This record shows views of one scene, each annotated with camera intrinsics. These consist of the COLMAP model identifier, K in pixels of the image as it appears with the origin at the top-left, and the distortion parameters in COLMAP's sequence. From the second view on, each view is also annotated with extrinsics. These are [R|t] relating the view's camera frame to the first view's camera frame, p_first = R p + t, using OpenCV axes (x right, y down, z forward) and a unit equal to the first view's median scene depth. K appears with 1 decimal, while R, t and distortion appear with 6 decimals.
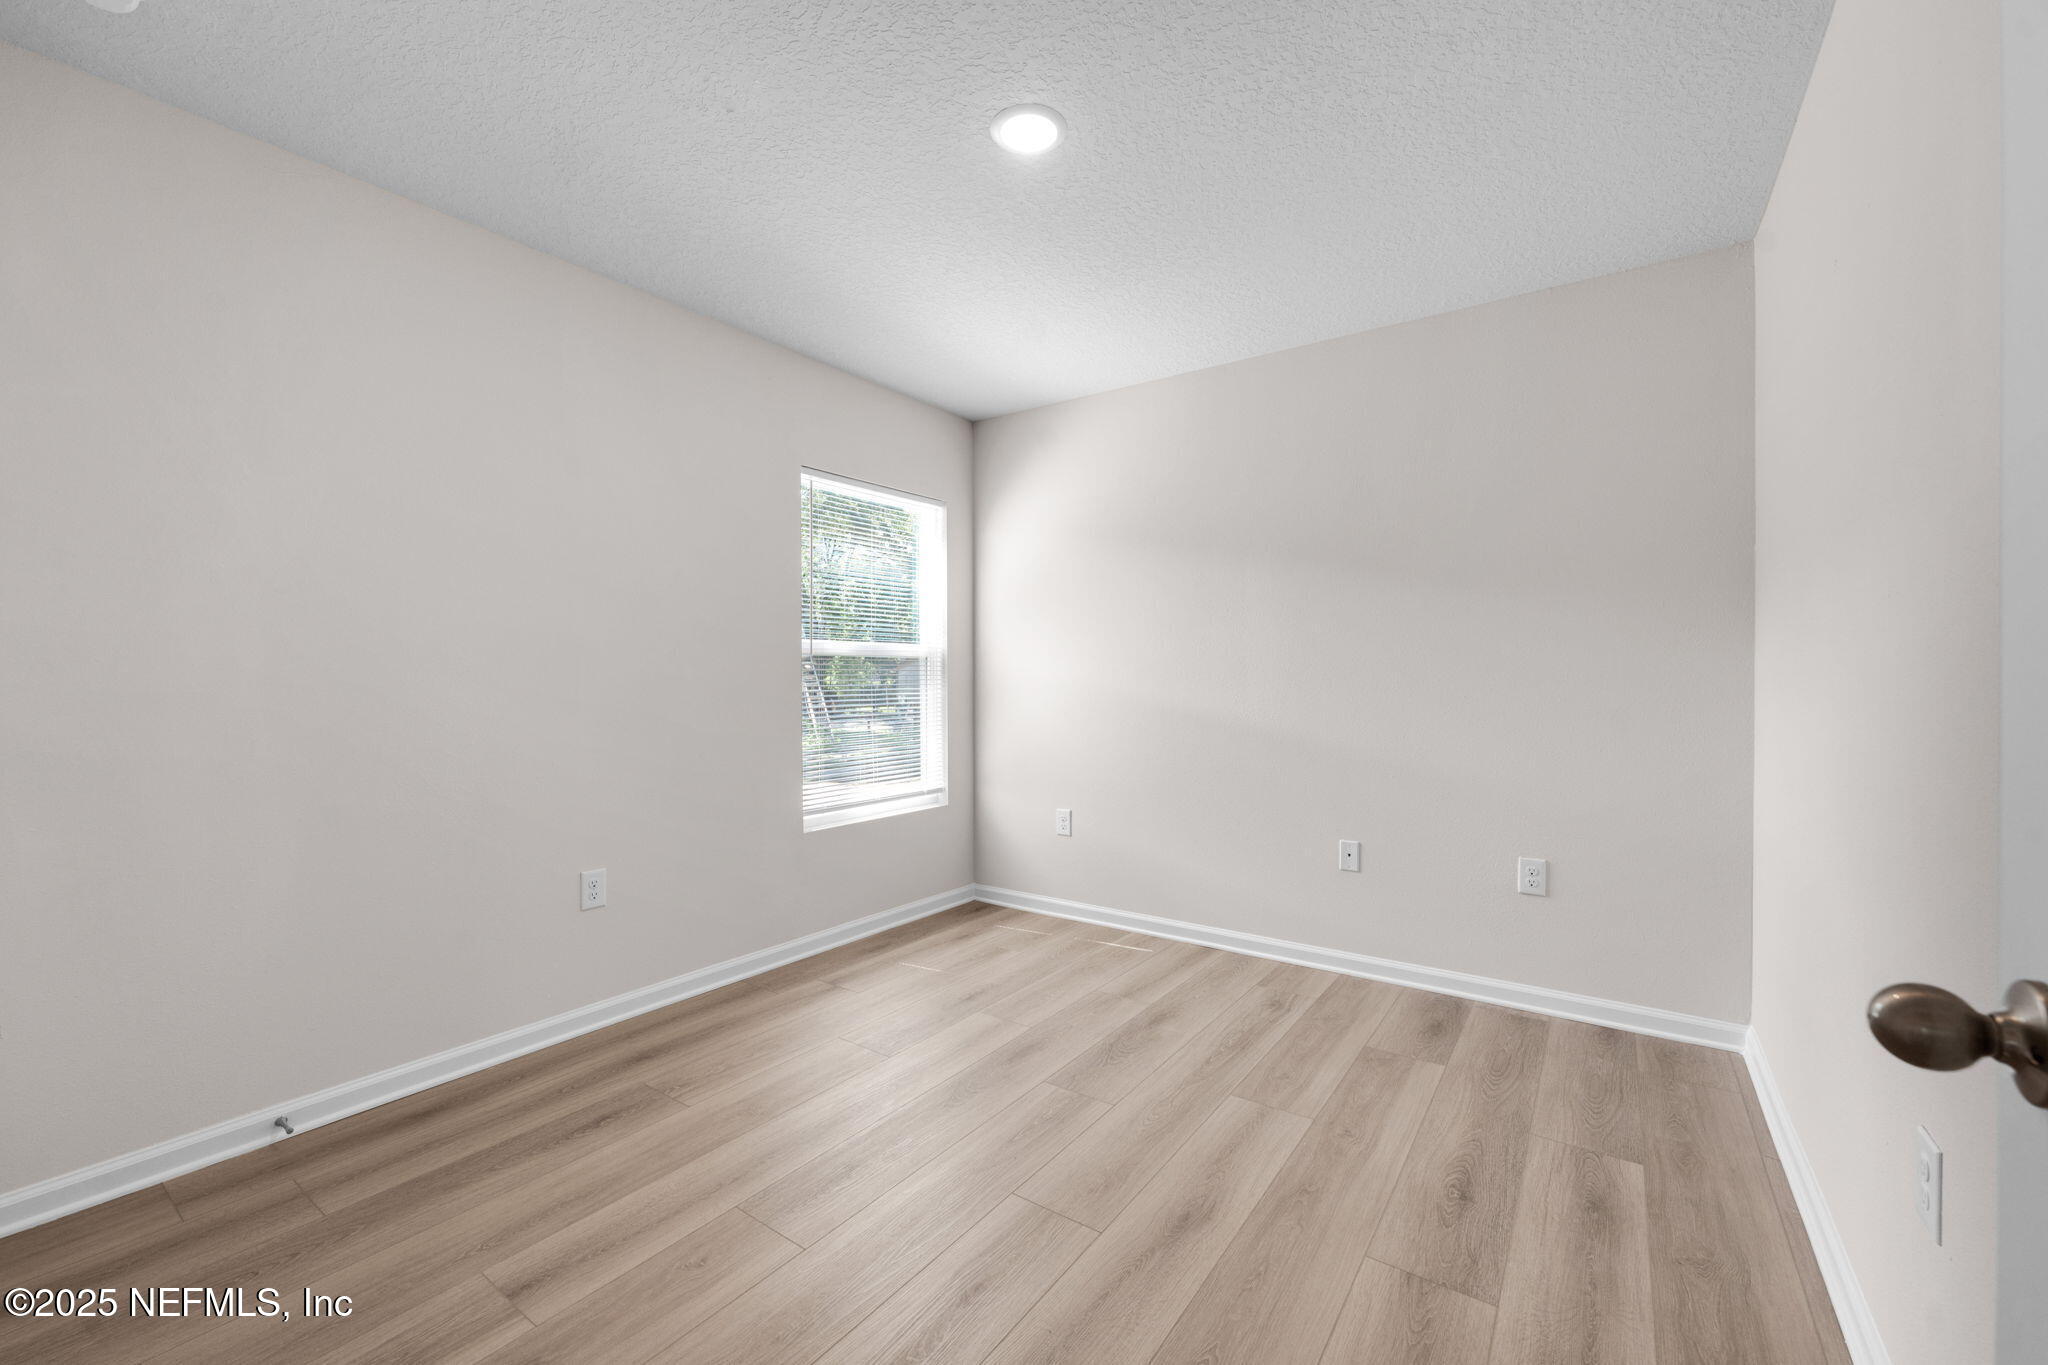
lens RADIAL K [[844.0, 0, 1021.9], [0, 844.0, 681.5], [0, 0, 1]] dist [0.000025, 0.000648]
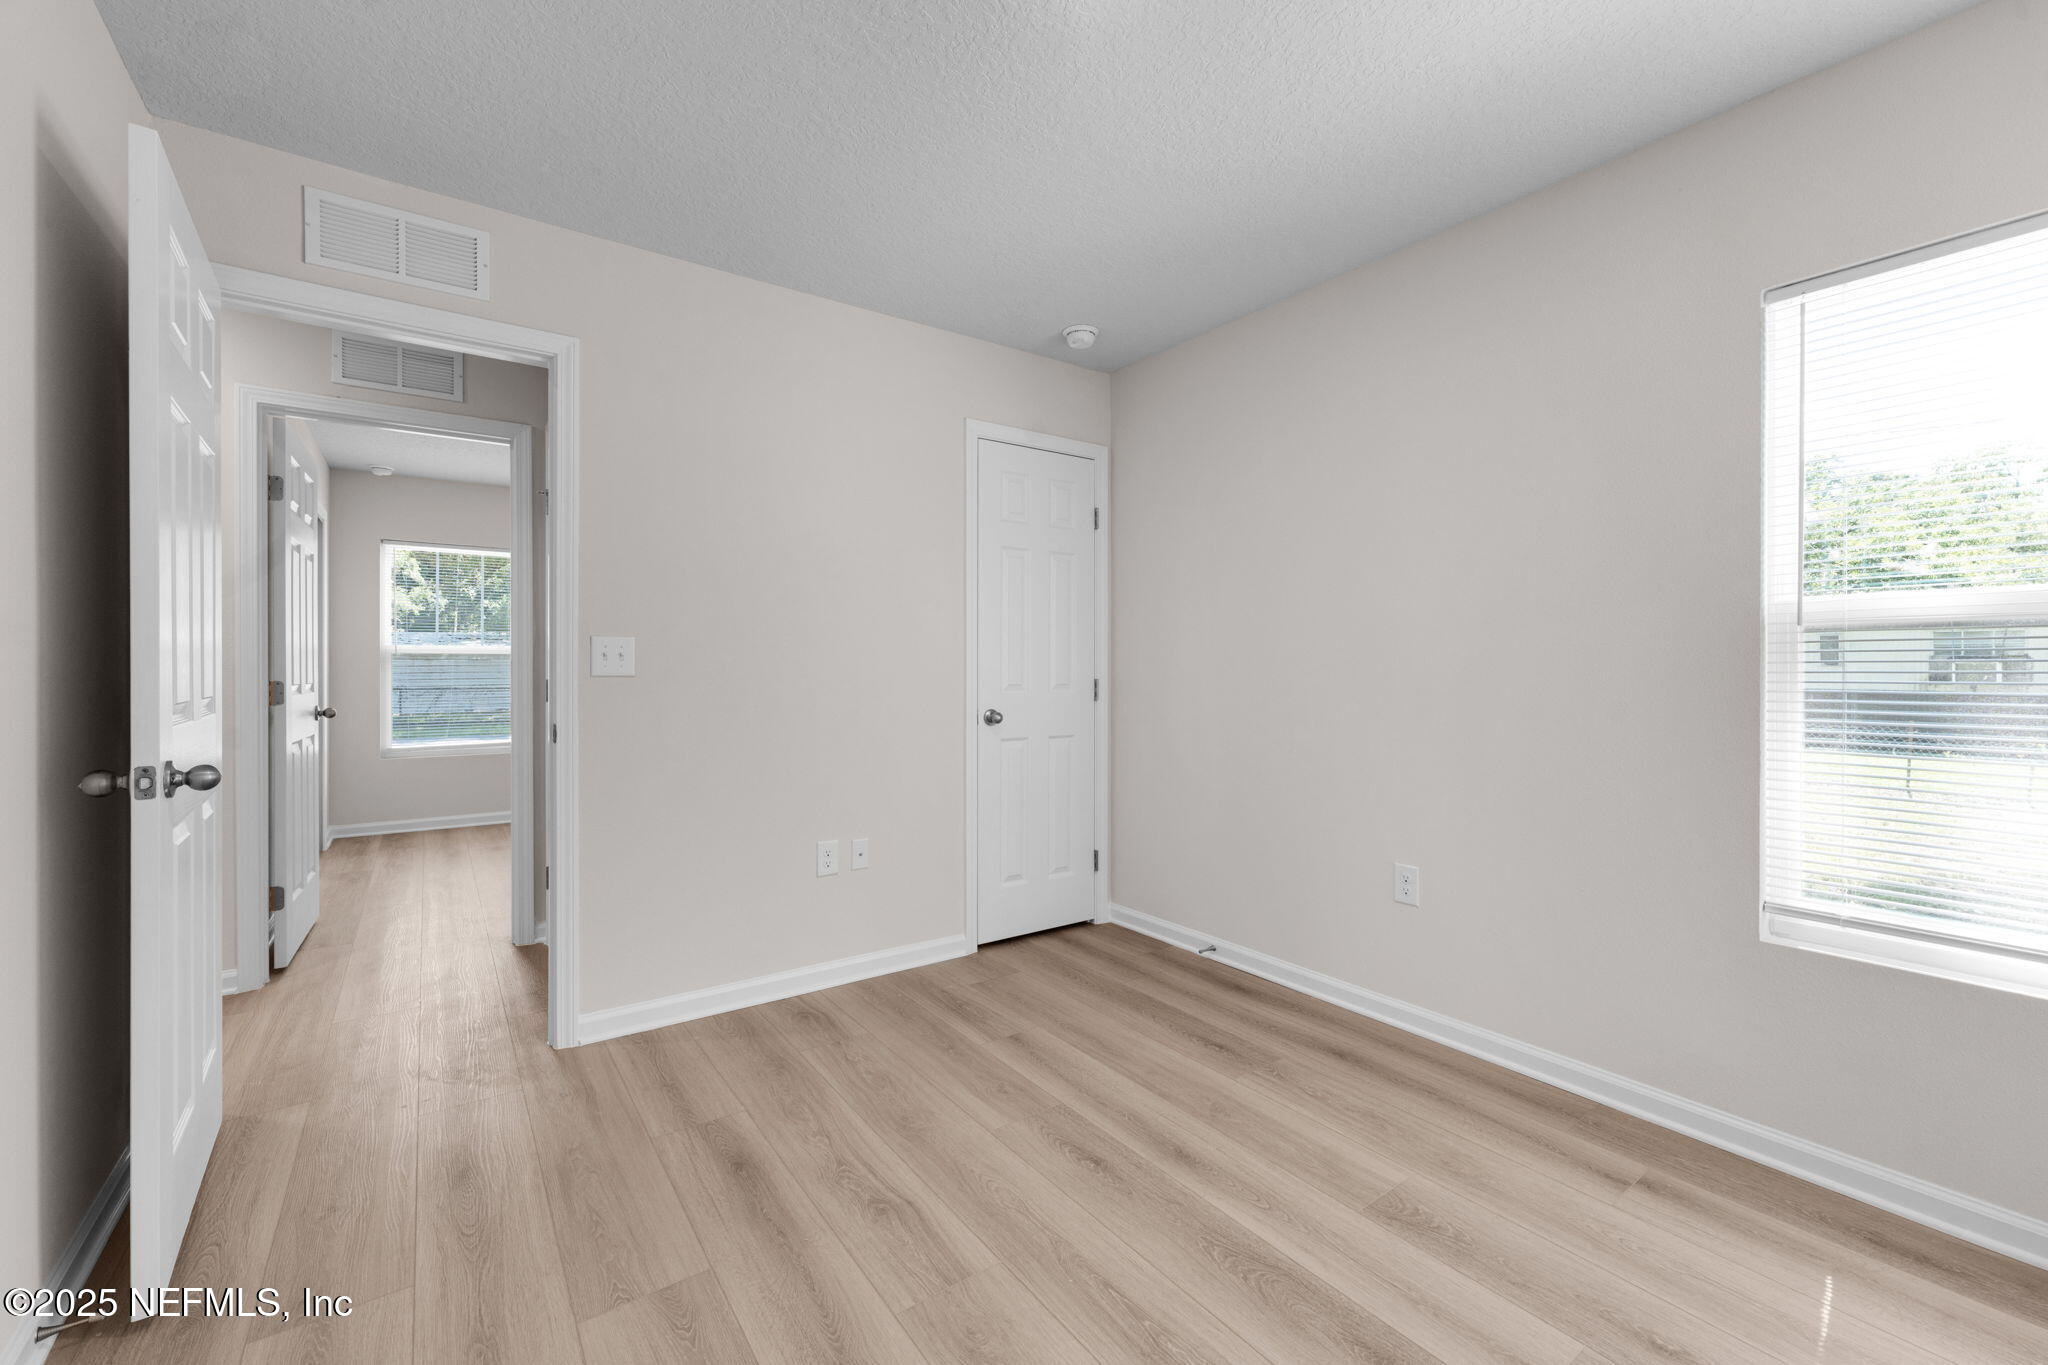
lens RADIAL K [[844.0, 0, 1021.9], [0, 844.0, 673.1], [0, 0, 1]] dist [0.000025, 0.000648]
pose [[-0.331119, 0.007148, -0.943562, 0.711558], [-0.007107, 0.999924, 0.010069, -0.004584], [0.943562, 0.010040, -0.331043, 1.166194]]
